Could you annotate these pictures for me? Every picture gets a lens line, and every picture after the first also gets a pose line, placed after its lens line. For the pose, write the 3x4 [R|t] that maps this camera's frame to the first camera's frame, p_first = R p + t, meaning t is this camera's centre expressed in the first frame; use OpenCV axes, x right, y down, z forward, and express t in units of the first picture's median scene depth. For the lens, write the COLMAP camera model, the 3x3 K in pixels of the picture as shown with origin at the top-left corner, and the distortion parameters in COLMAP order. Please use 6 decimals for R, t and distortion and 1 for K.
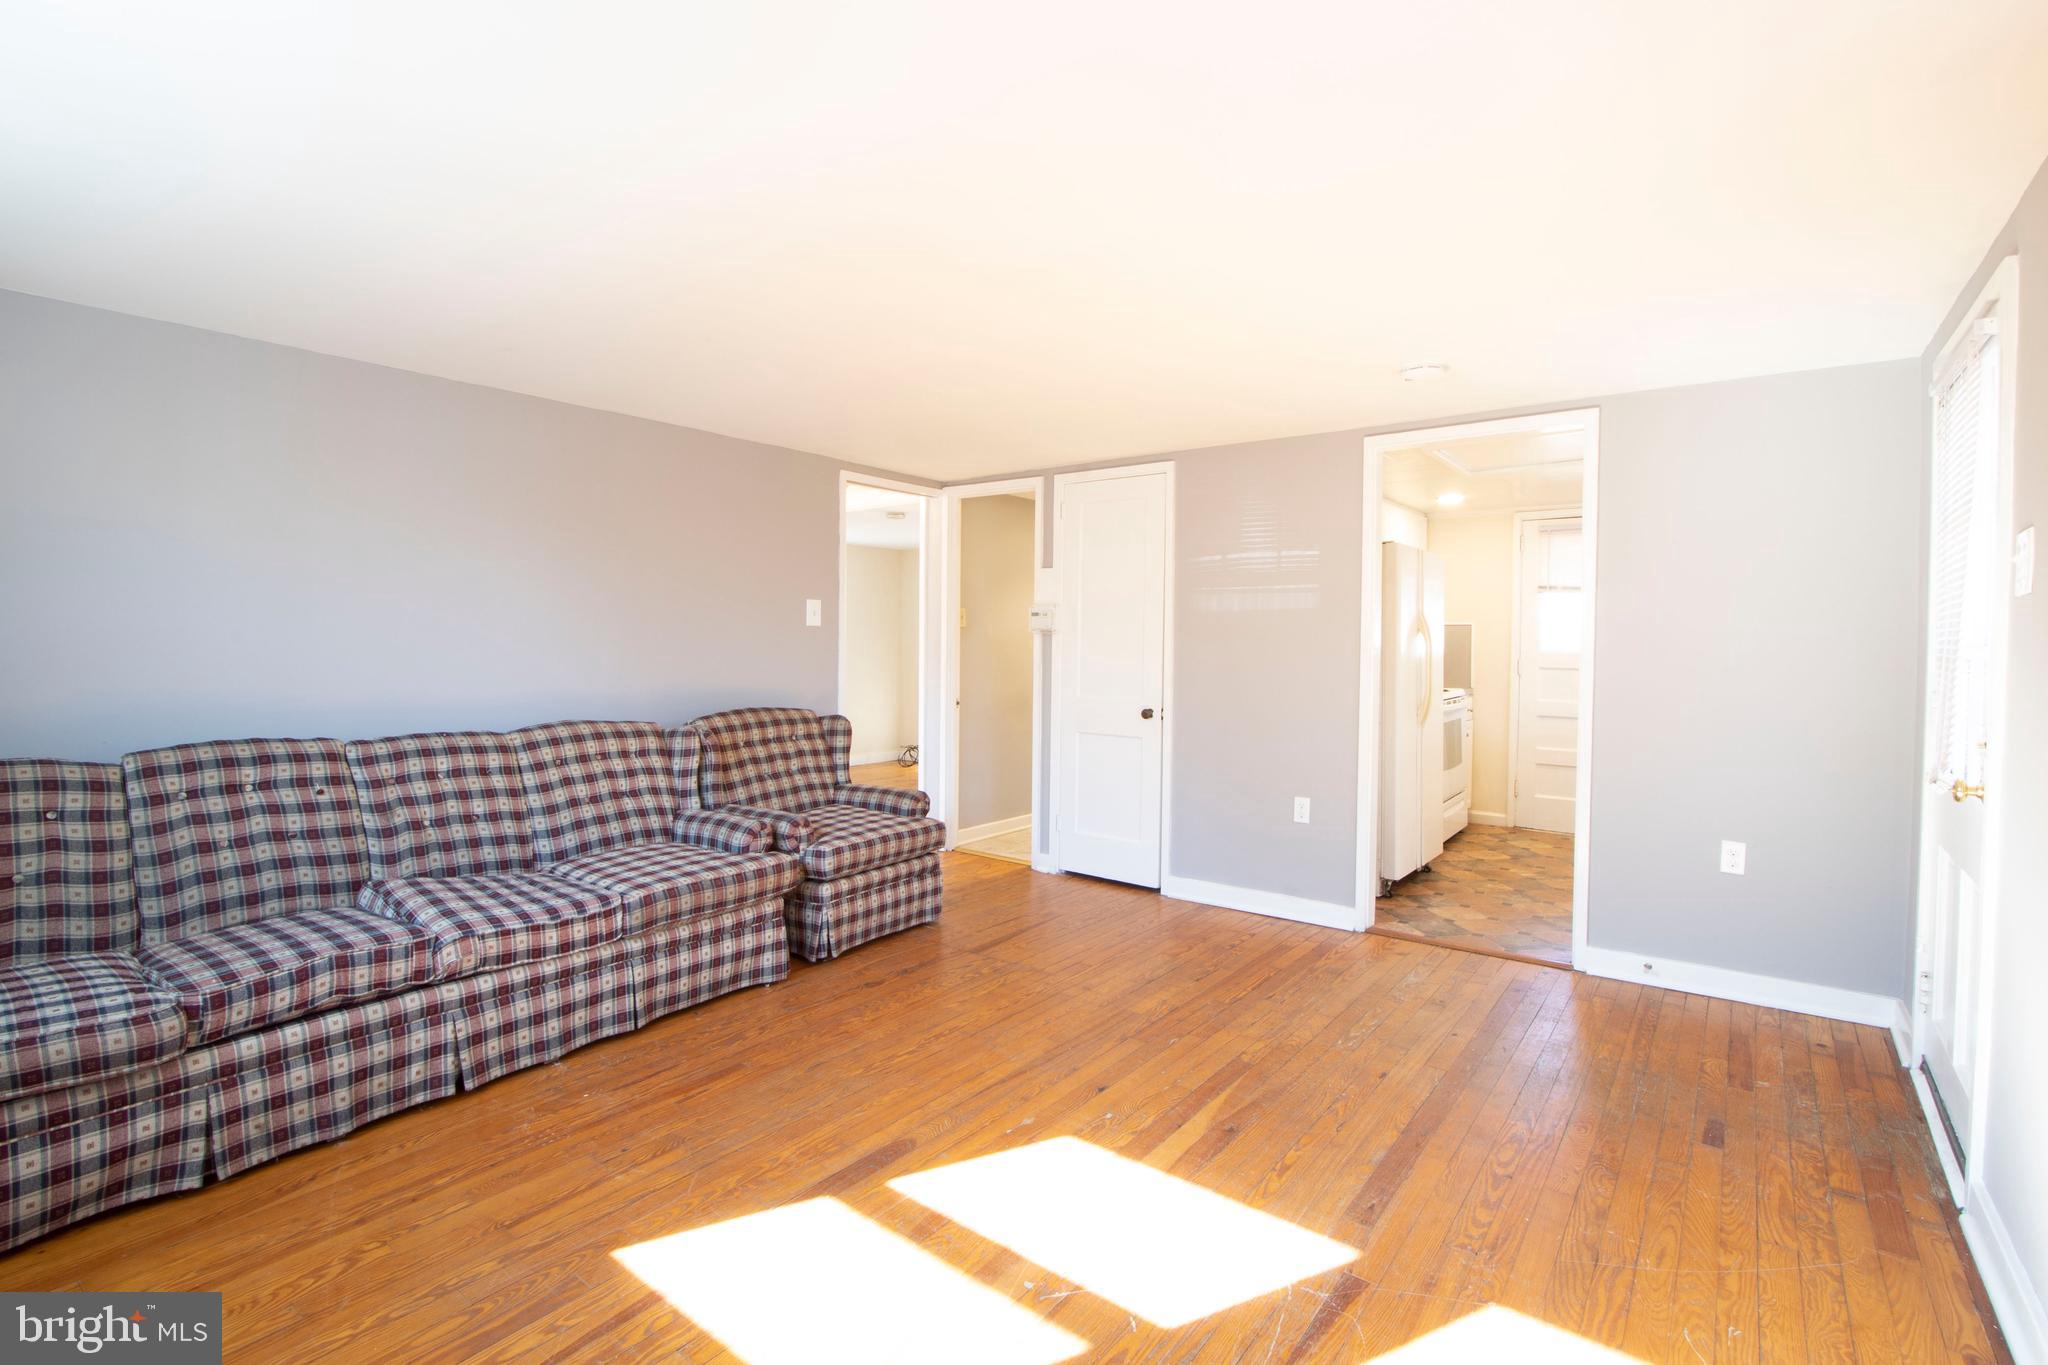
lens RADIAL K [[943.2, 0, 1012.5], [0, 943.2, 672.5], [0, 0, 1]] dist [-0.010284, 0.002311]
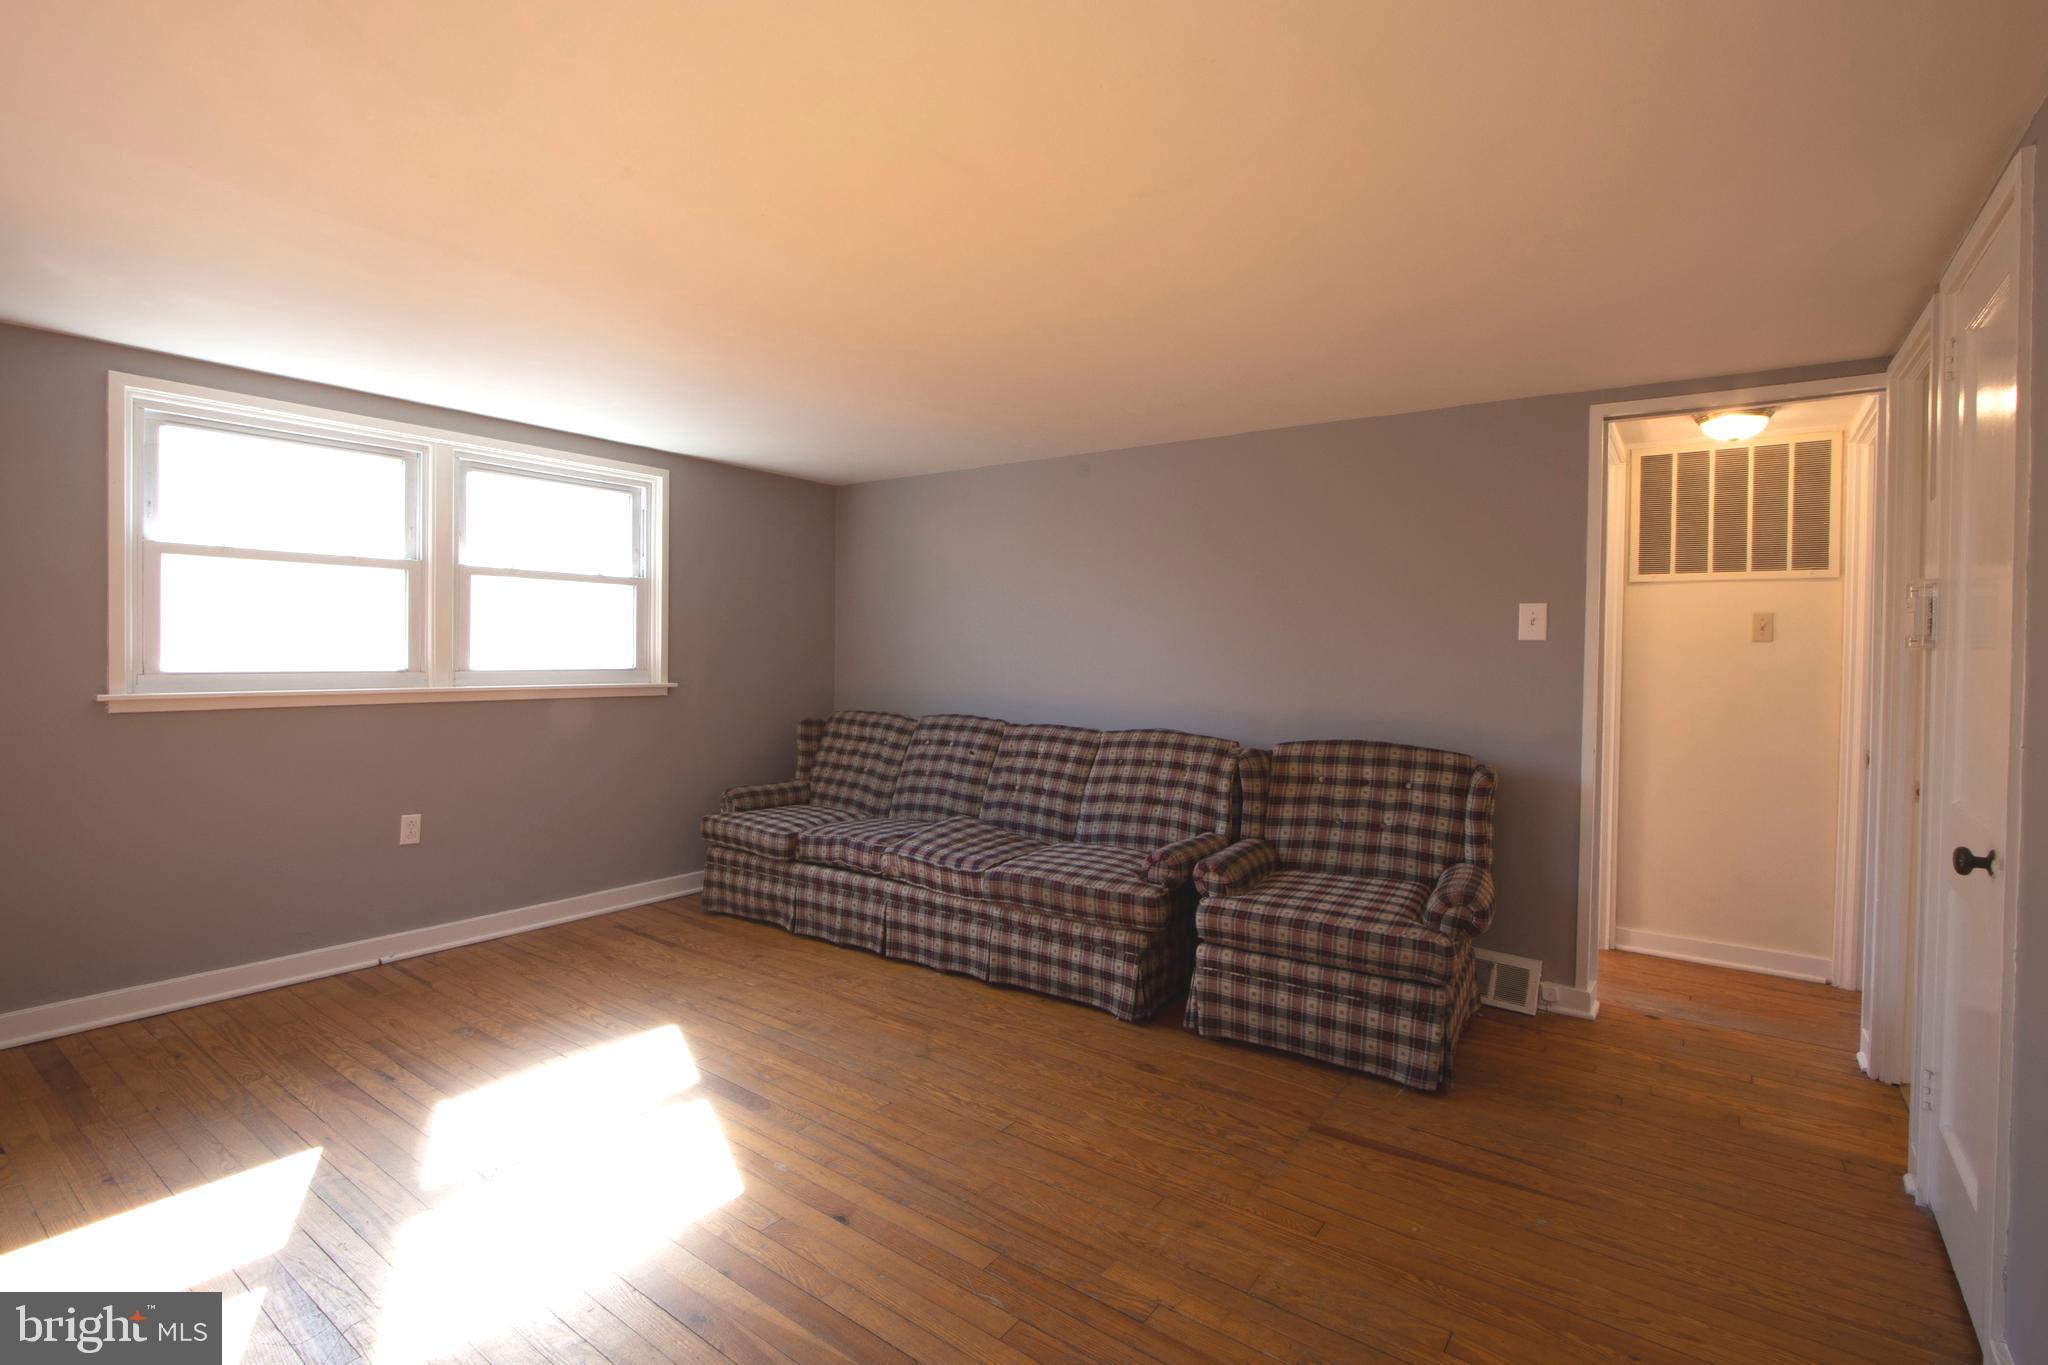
lens RADIAL K [[943.2, 0, 1014.8], [0, 943.2, 664.8], [0, 0, 1]] dist [-0.010284, 0.002311]
pose [[0.038577, 0.015002, -0.999143, 0.834720], [-0.044059, 0.998940, 0.013298, -0.041046], [0.998284, 0.043508, 0.039198, 1.026080]]
